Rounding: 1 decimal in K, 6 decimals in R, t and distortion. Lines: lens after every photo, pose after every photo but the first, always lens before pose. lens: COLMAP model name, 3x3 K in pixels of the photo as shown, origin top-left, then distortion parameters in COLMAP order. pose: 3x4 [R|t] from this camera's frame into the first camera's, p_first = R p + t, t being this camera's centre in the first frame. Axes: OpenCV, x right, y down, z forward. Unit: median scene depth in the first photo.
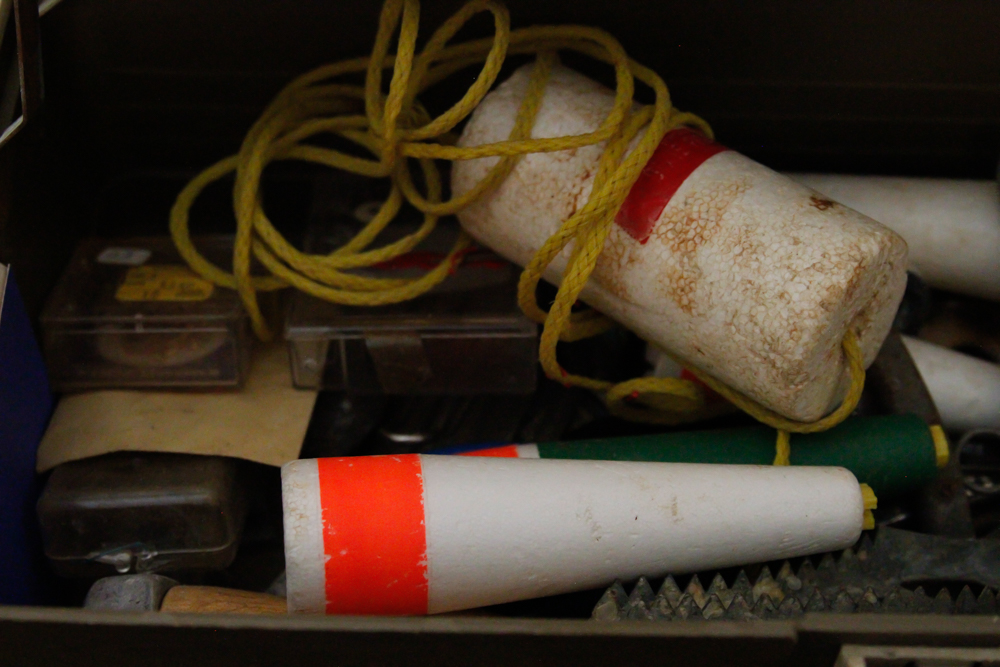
lens RADIAL K [[1906.4, 0, 500.3], [0, 1906.4, 333.0], [0, 0, 1]] dist [-0.082076, 0.000000]
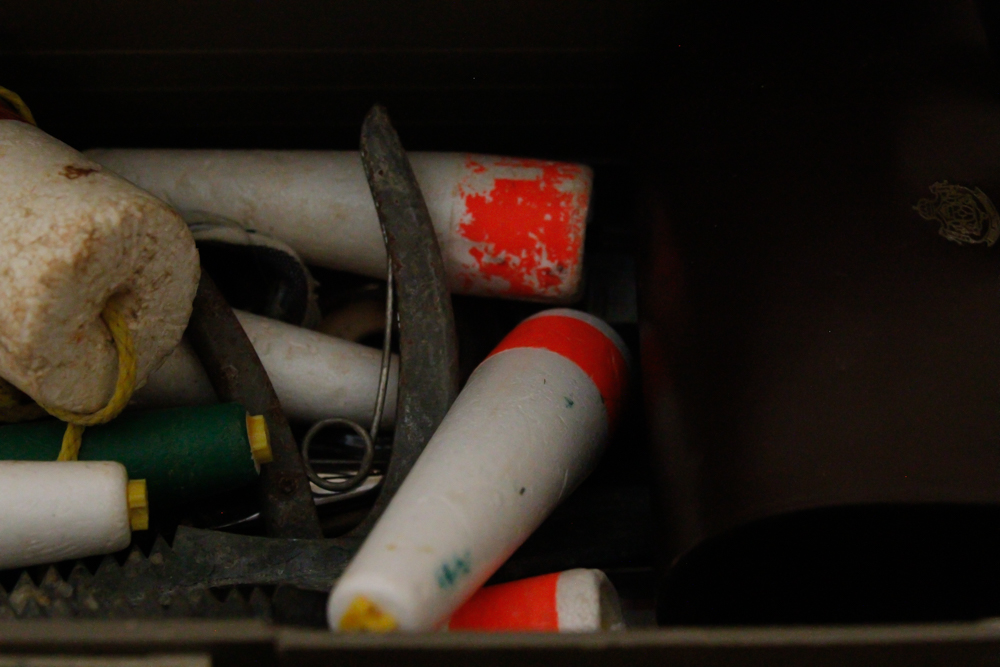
lens RADIAL K [[1906.4, 0, 499.7], [0, 1906.4, 334.0], [0, 0, 1]] dist [-0.082076, 0.000000]
pose [[0.999721, -0.023299, 0.003898, 0.375620], [0.023350, 0.999636, -0.013526, 0.027118], [-0.003582, 0.013613, 0.999901, 0.092836]]
